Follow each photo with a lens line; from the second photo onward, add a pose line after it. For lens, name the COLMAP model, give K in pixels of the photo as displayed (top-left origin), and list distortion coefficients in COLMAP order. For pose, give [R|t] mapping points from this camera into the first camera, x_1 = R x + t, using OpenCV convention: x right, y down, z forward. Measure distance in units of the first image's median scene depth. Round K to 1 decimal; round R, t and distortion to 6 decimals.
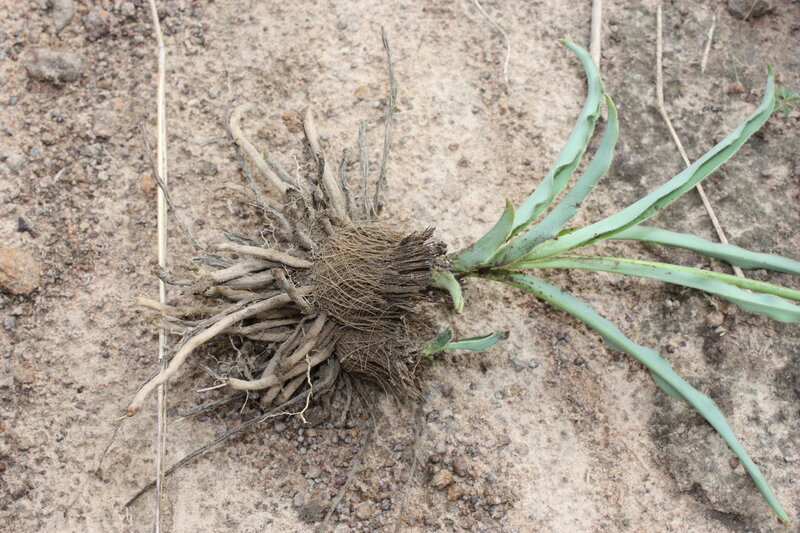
lens RADIAL K [[1362.5, 0, 401.6], [0, 1362.5, 266.3], [0, 0, 1]] dist [-0.022247, 0.000000]
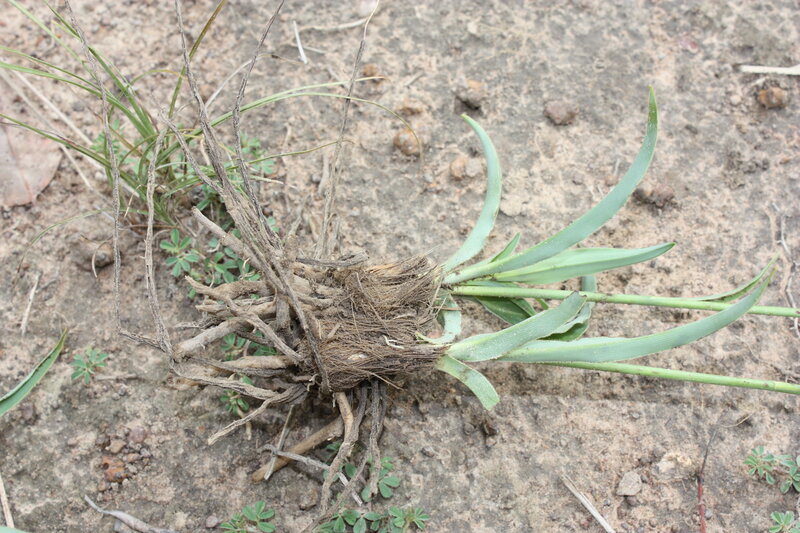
lens RADIAL K [[1378.7, 0, 398.4], [0, 1378.7, 267.0], [0, 0, 1]] dist [-0.000386, 0.000000]
pose [[0.998214, -0.028945, -0.052267, 0.558440], [0.027600, 0.999274, -0.026271, -0.161644], [0.052989, 0.024781, 0.998288, 0.027024]]
